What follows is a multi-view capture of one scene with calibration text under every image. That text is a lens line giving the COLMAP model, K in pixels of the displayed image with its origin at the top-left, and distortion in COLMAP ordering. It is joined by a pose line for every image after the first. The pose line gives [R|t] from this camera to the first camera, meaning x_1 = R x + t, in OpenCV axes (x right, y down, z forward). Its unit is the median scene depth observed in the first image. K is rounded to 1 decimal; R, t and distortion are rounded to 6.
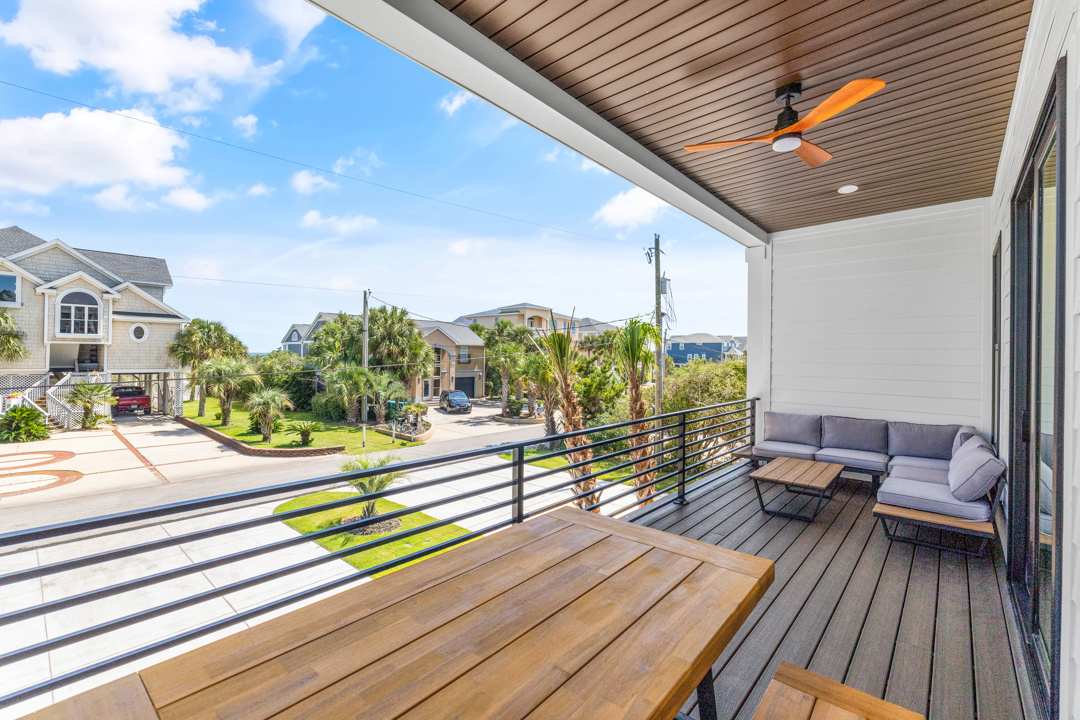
lens RADIAL K [[460.5, 0, 538.8], [0, 460.5, 354.3], [0, 0, 1]] dist [0.001256, -0.000108]
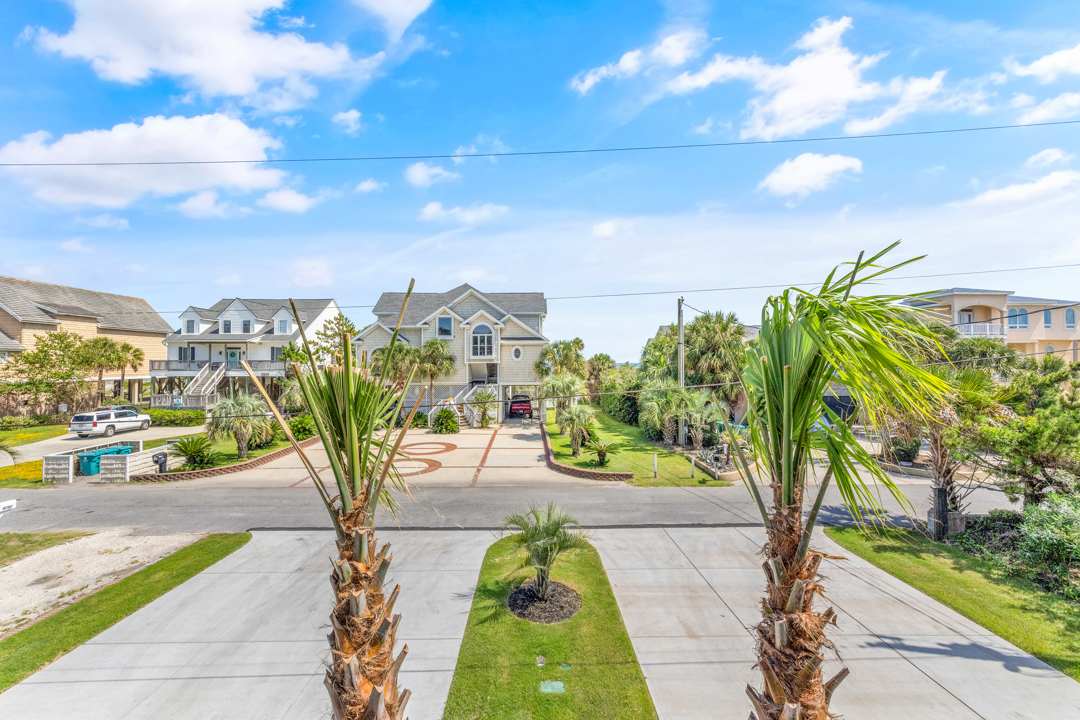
lens RADIAL K [[454.1, 0, 539.5], [0, 454.1, 353.9], [0, 0, 1]] dist [0.001617, 0.000119]
pose [[0.681474, -0.029705, -0.731239, 0.093056], [0.013501, 0.999516, -0.028022, -0.010666], [0.731718, 0.009224, 0.681545, 0.216184]]
